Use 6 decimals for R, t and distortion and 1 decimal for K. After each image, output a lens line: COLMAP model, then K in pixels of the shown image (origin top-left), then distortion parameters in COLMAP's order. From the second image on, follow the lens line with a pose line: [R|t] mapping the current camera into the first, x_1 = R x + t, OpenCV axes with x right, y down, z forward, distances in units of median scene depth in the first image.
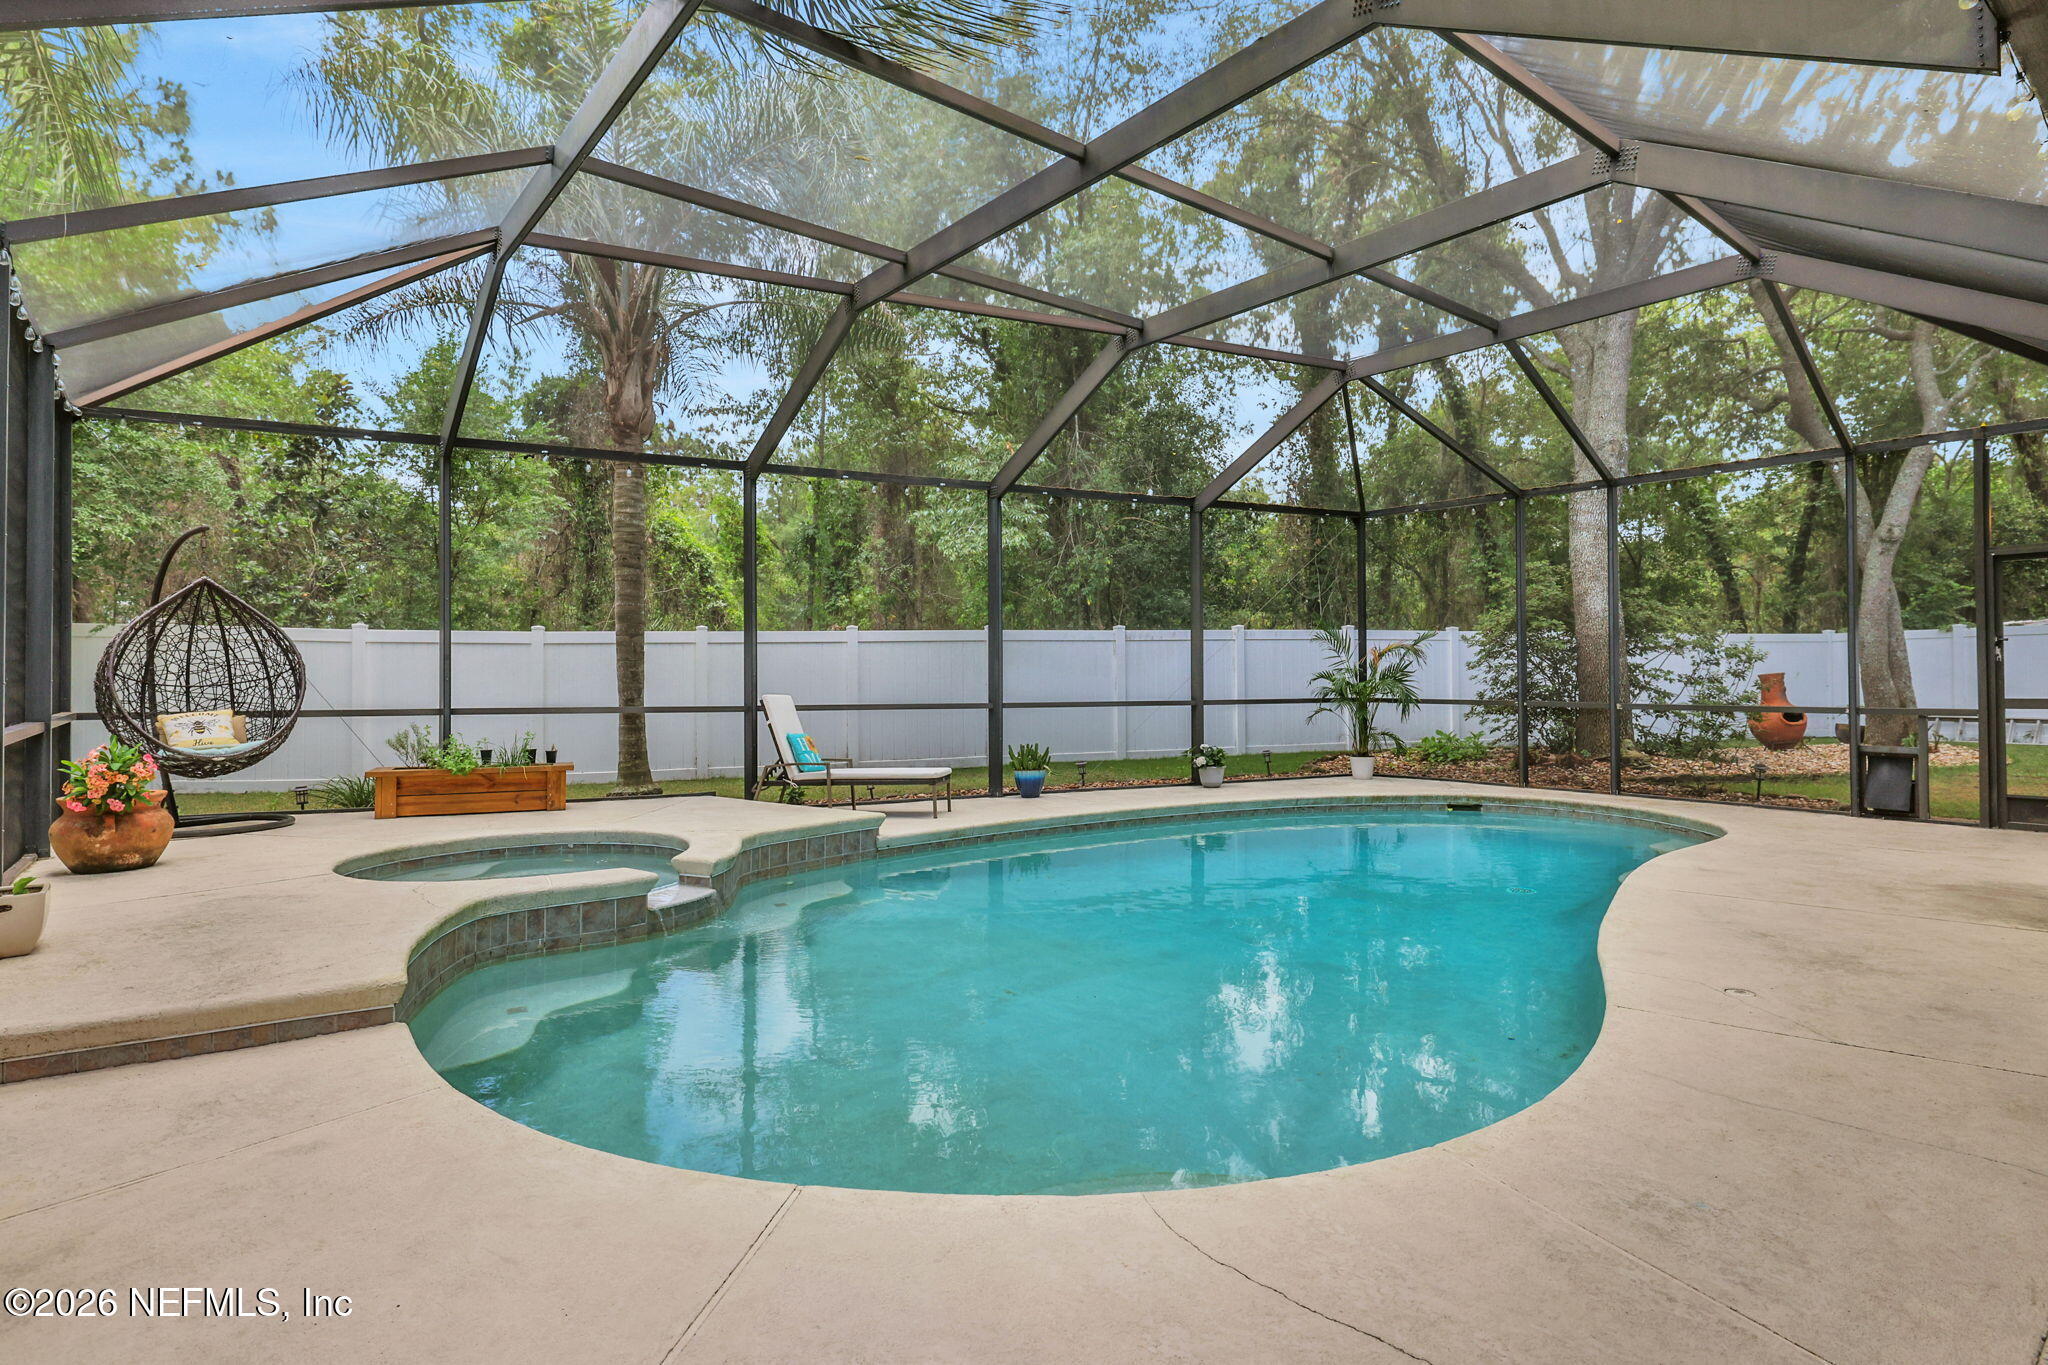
lens RADIAL K [[1003.0, 0, 1032.6], [0, 1003.0, 681.2], [0, 0, 1]] dist [-0.003324, 0.001800]
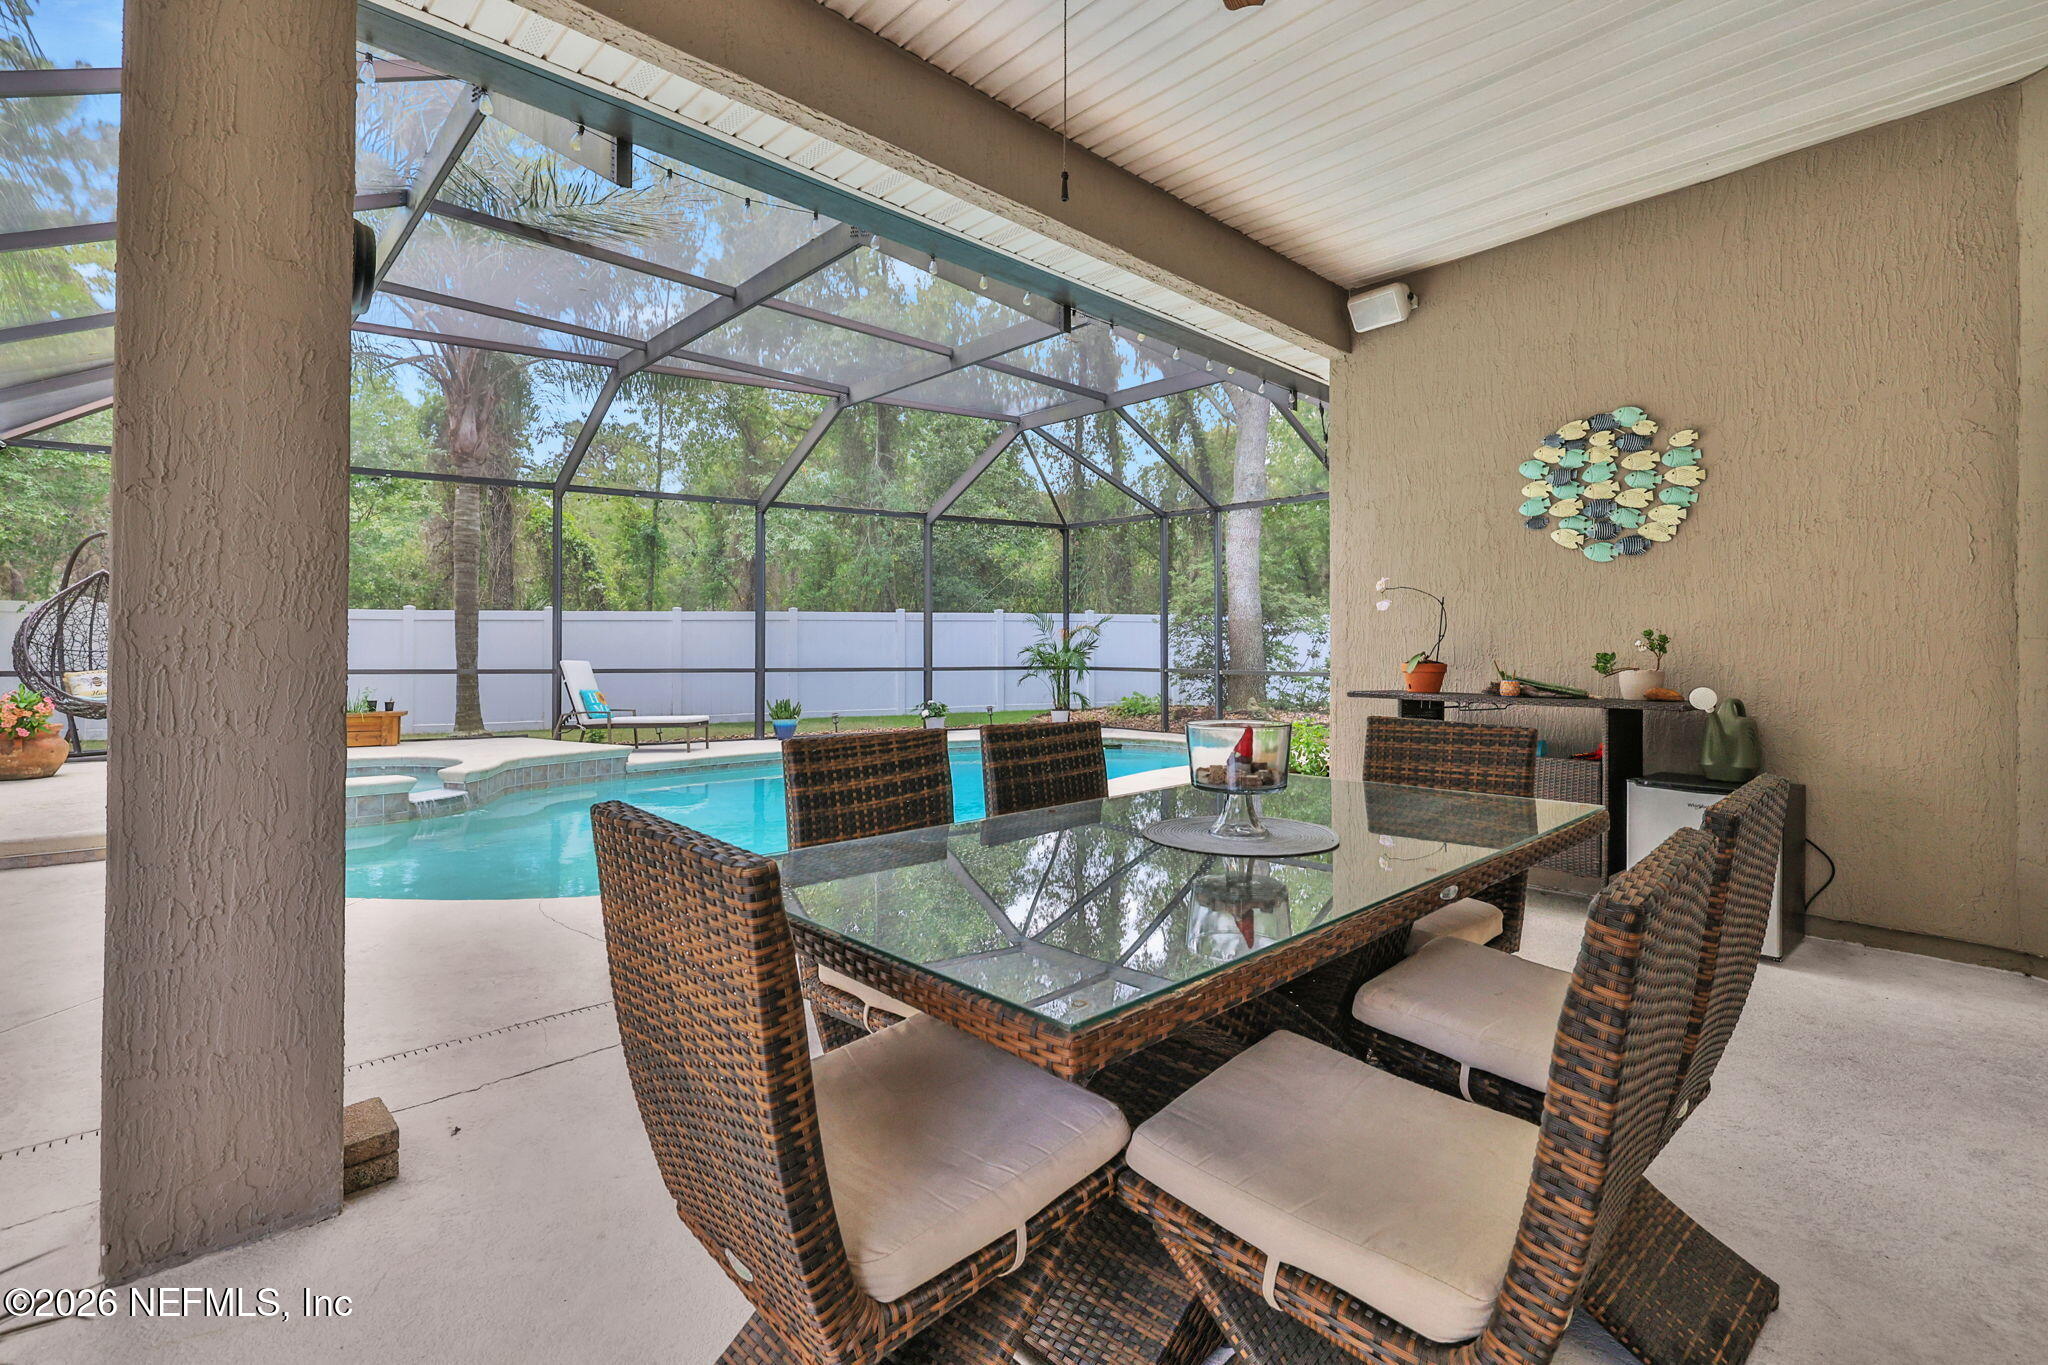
lens RADIAL K [[897.6, 0, 1012.7], [0, 897.6, 649.1], [0, 0, 1]] dist [-0.001756, -0.000821]
pose [[0.997256, 0.004947, 0.073867, 0.241890], [-0.004394, 0.999961, -0.007658, 0.005071], [-0.073902, 0.007312, 0.997239, -0.229398]]
